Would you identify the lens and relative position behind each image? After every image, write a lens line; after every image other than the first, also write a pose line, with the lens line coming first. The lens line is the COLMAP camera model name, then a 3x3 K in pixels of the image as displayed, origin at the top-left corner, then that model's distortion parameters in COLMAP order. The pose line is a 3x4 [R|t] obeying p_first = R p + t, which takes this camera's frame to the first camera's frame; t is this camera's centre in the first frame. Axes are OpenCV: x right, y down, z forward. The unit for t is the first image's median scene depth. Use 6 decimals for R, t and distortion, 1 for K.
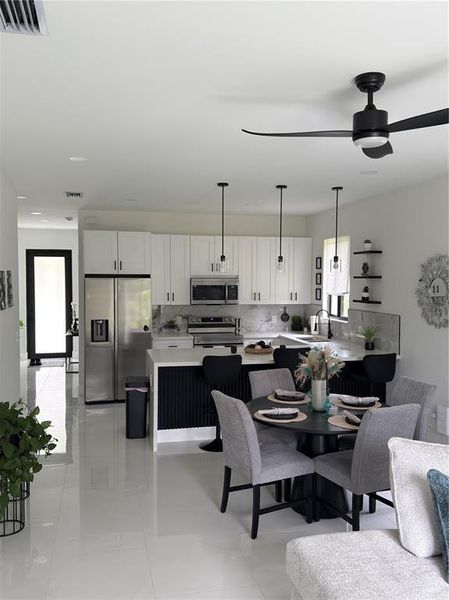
lens RADIAL K [[542.4, 0, 223.0], [0, 542.4, 302.0], [0, 0, 1]] dist [0.124395, -0.034933]
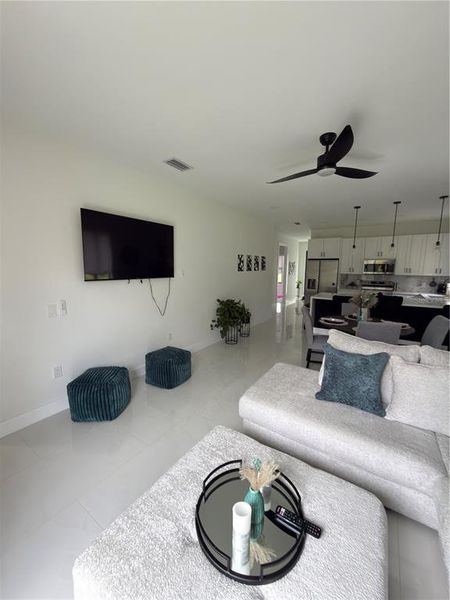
lens RADIAL K [[237.6, 0, 224.1], [0, 237.6, 300.6], [0, 0, 1]] dist [-0.002211, -0.000095]
pose [[0.684946, 0.104190, -0.721106, 0.299074], [-0.036447, 0.993383, 0.108910, 0.033511], [0.727682, -0.048316, 0.684211, 0.080578]]
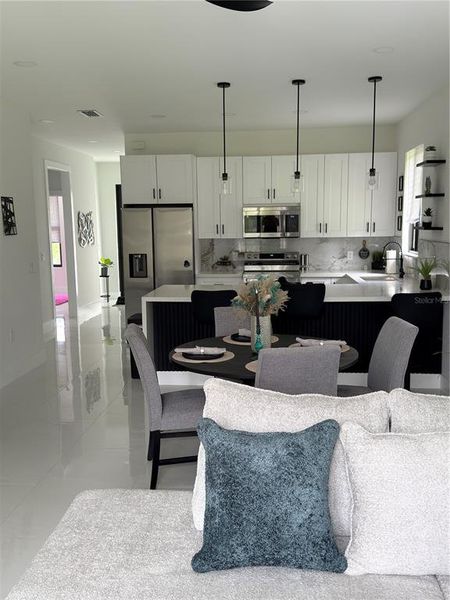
lens RADIAL K [[586.2, 0, 224.5], [0, 586.2, 304.6], [0, 0, 1]] dist [0.094482, 0.000000]
pose [[0.953767, 0.025996, -0.299419, 0.268376], [0.002550, 0.995516, 0.094554, 0.030163], [0.300535, -0.090947, 0.949425, 0.111451]]
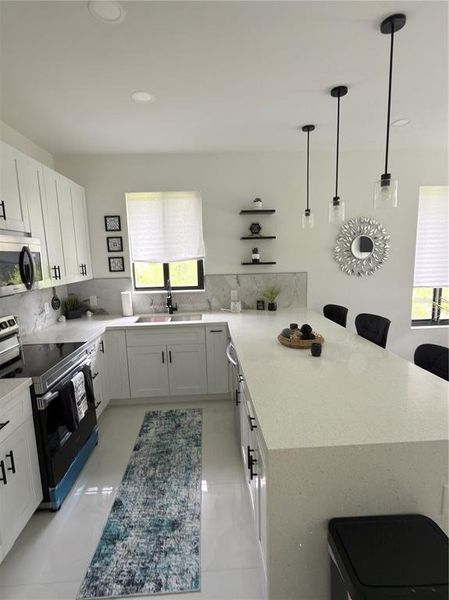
lens RADIAL K [[303.9, 0, 223.5], [0, 303.9, 300.7], [0, 0, 1]] dist [-0.000137, -0.001818]
pose [[0.155807, -0.153180, 0.975838, -0.322975], [0.074540, 0.986909, 0.143016, -0.019007], [-0.984971, 0.050456, 0.165185, 1.078572]]
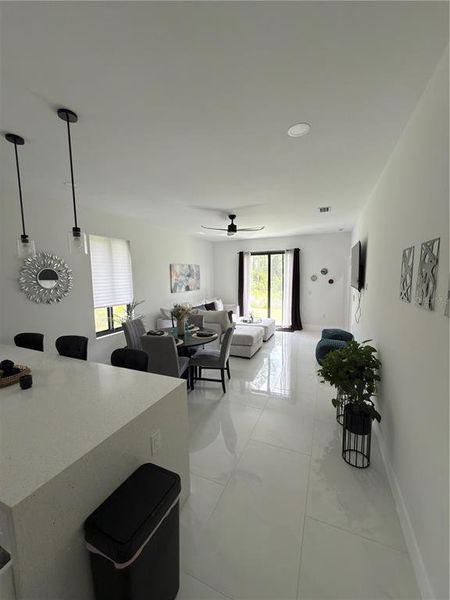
lens RADIAL K [[237.6, 0, 226.8], [0, 237.6, 299.5], [0, 0, 1]] dist [-0.002211, -0.000095]
pose [[-0.813010, -0.054749, 0.579669, -0.323352], [0.033597, 0.989499, 0.140578, -0.039923], [-0.581279, 0.133767, -0.802634, 1.122533]]
